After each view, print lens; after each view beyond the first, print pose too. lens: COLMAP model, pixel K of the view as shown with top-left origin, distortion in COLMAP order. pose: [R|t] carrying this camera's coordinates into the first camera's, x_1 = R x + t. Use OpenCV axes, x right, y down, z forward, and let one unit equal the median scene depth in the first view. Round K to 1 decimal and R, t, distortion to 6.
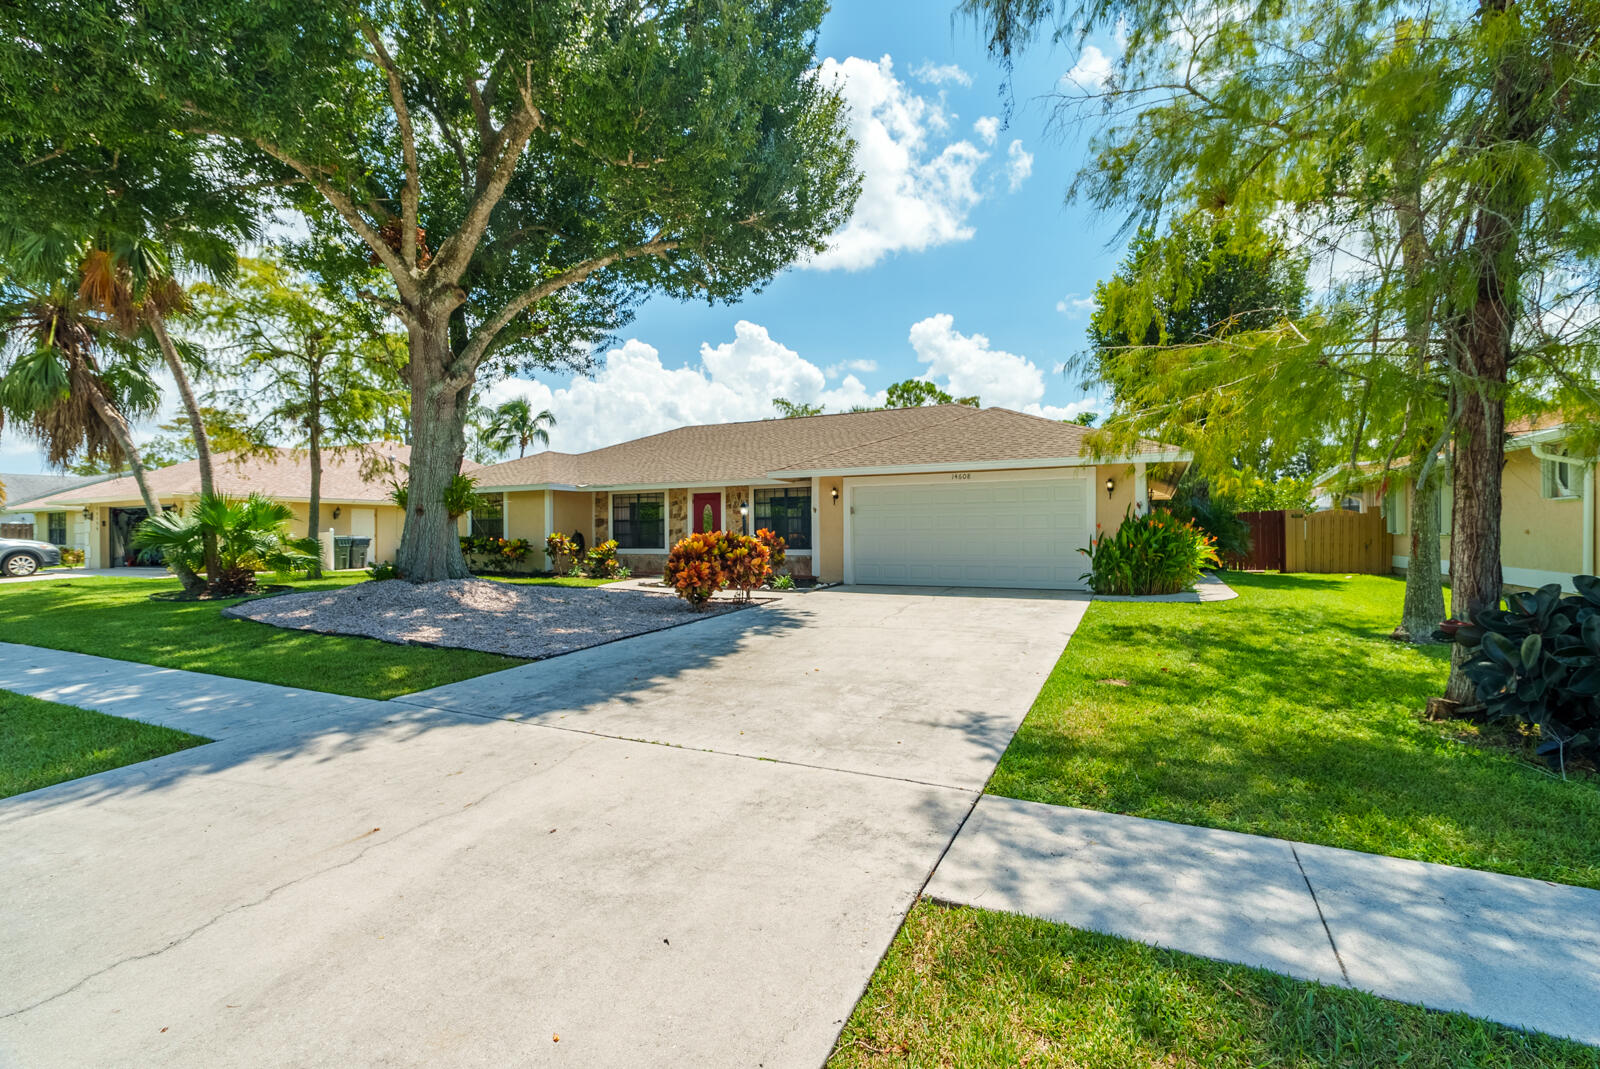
lens RADIAL K [[735.9, 0, 800.0], [0, 735.9, 534.5], [0, 0, 1]] dist [-0.001008, -0.000195]
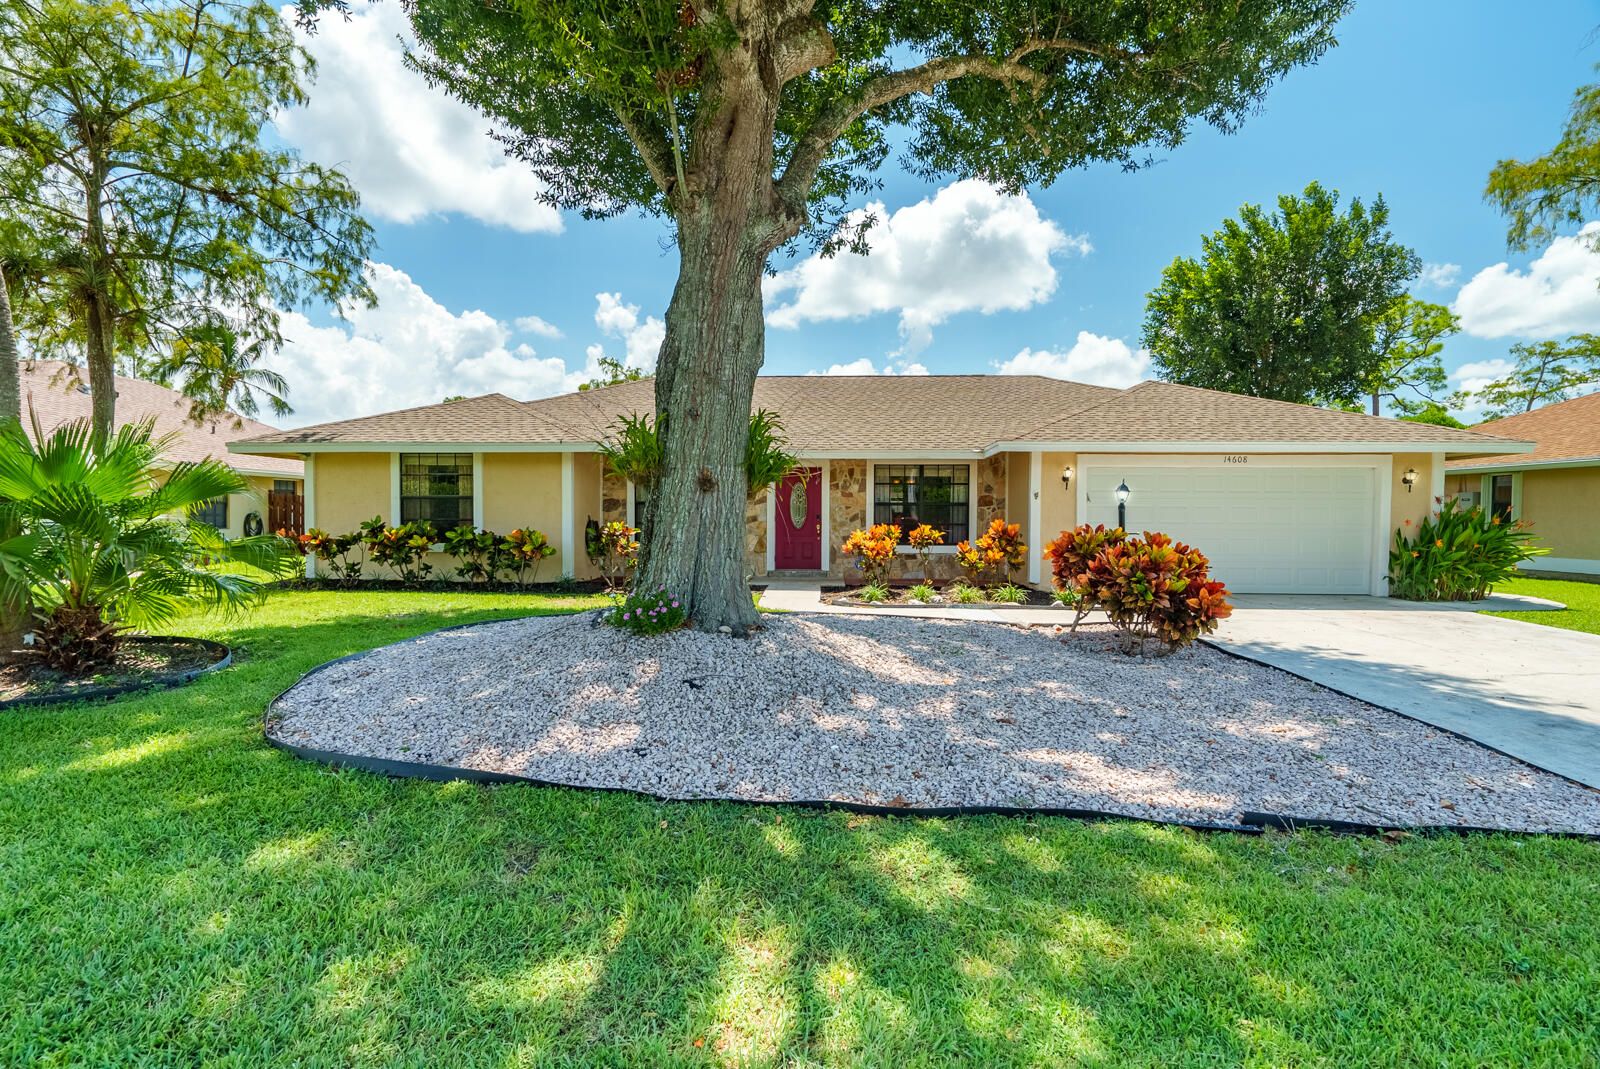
lens RADIAL K [[735.9, 0, 800.0], [0, 735.9, 534.5], [0, 0, 1]] dist [-0.001008, -0.000195]
pose [[0.914702, 0.001790, 0.404125, -0.432646], [-0.011193, 0.999719, 0.020907, -0.005770], [-0.403974, -0.023647, 0.914465, 0.351688]]
